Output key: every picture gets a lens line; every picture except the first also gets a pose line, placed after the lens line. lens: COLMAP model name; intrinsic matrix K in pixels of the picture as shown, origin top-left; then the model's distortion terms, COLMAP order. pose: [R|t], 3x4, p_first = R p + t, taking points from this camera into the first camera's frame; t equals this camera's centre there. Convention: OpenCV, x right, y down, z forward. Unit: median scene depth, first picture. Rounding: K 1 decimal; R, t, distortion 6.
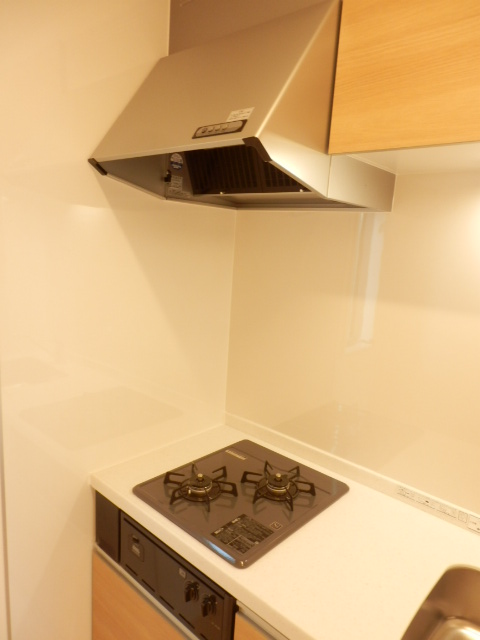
lens RADIAL K [[443.2, 0, 239.3], [0, 443.2, 322.3], [0, 0, 1]] dist [-0.011721, -0.001752]
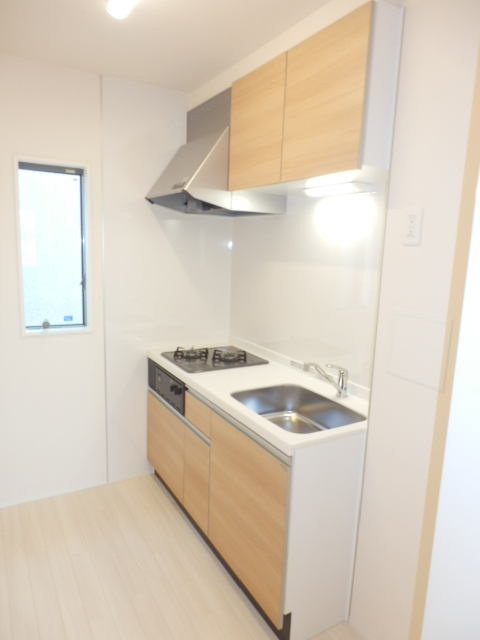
lens RADIAL K [[443.2, 0, 239.3], [0, 443.2, 322.3], [0, 0, 1]] dist [-0.011721, -0.001752]
pose [[0.951357, 0.025460, -0.307037, 0.772922], [-0.032917, 0.999275, -0.019133, 0.270384], [0.306327, 0.028310, 0.951505, -0.908484]]
